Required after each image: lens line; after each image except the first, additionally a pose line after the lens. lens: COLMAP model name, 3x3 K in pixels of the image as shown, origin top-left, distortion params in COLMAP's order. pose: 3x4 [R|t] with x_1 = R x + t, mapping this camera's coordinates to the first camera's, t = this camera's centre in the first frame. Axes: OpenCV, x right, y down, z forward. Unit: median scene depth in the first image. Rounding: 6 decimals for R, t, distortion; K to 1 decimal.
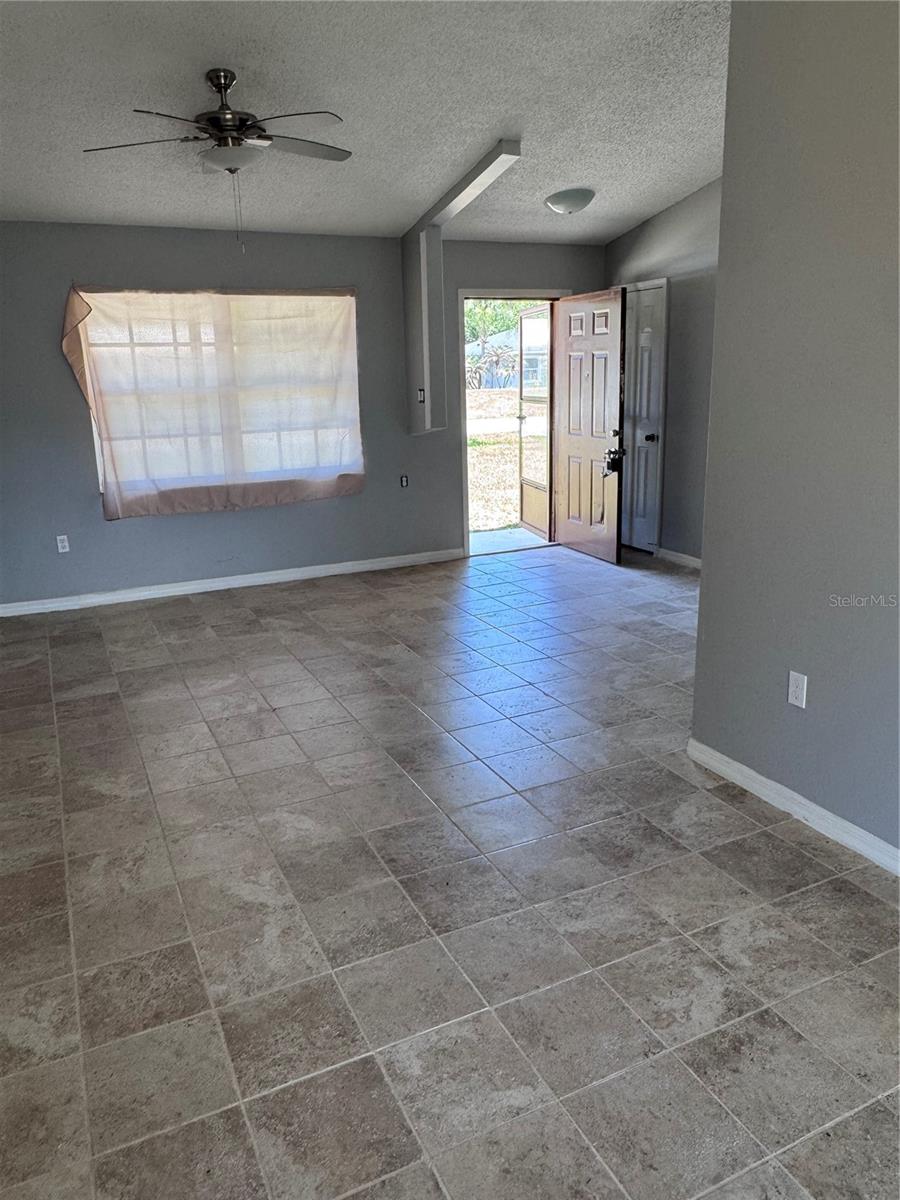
lens RADIAL K [[857.2, 0, 450.9], [0, 857.2, 598.9], [0, 0, 1]] dist [-0.003869, 0.003247]
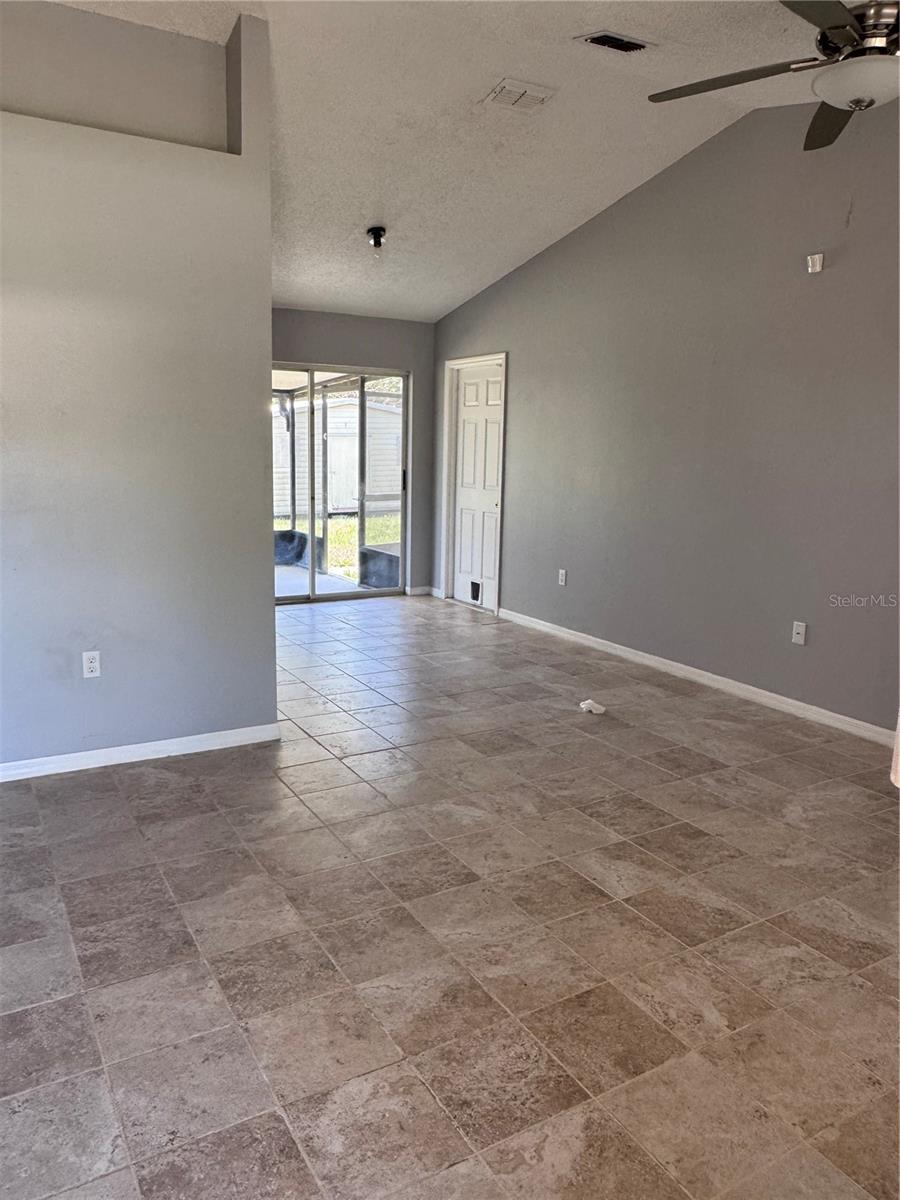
lens RADIAL K [[857.2, 0, 444.5], [0, 857.2, 597.6], [0, 0, 1]] dist [-0.003869, 0.003247]
pose [[-0.997249, 0.014152, -0.072763, 0.095277], [-0.018623, 0.902294, 0.430718, -0.370663], [0.071749, 0.430888, -0.899548, 1.453380]]
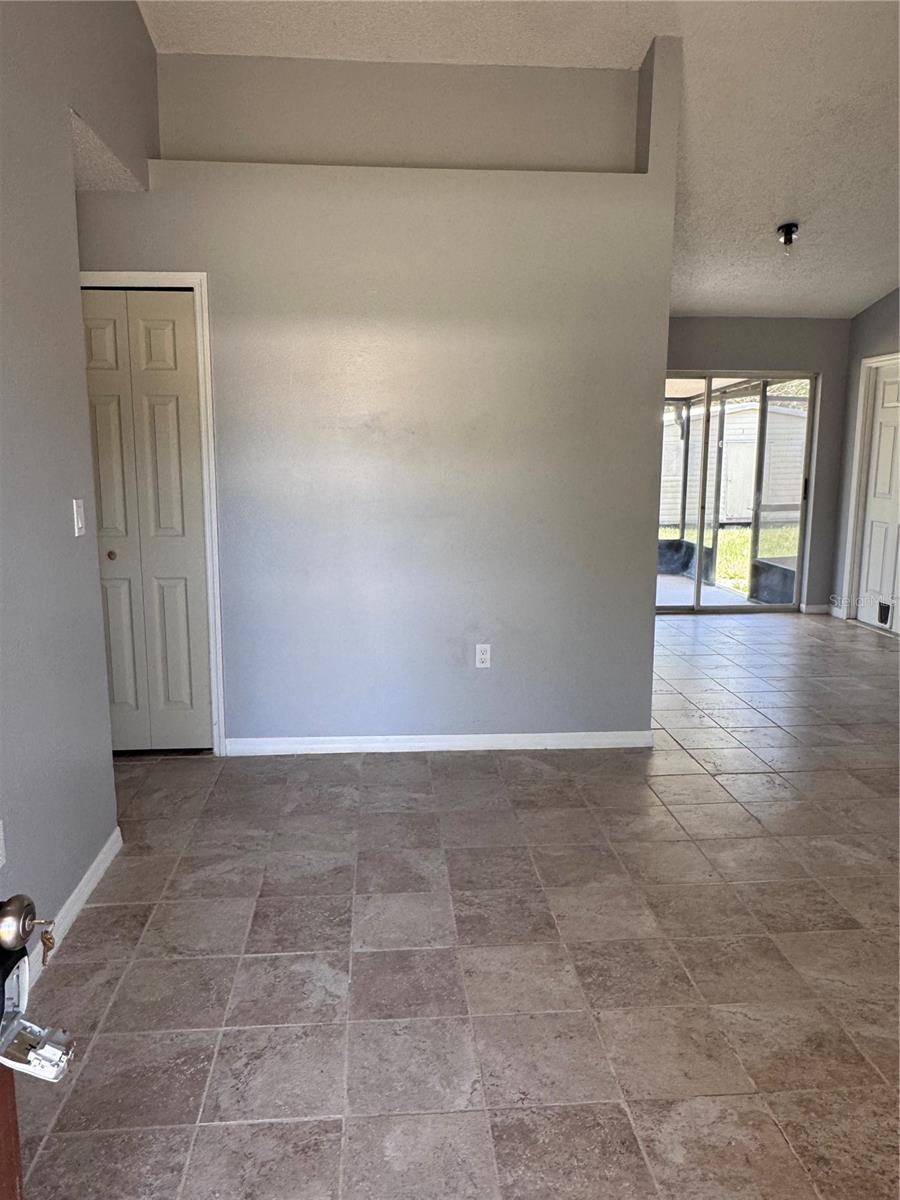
lens RADIAL K [[857.2, 0, 448.0], [0, 857.2, 599.3], [0, 0, 1]] dist [-0.003869, 0.003247]
pose [[-0.932957, -0.046034, 0.357033, 0.089883], [0.109646, 0.908329, 0.403629, -0.374486], [-0.342884, 0.415715, -0.842384, 1.464336]]
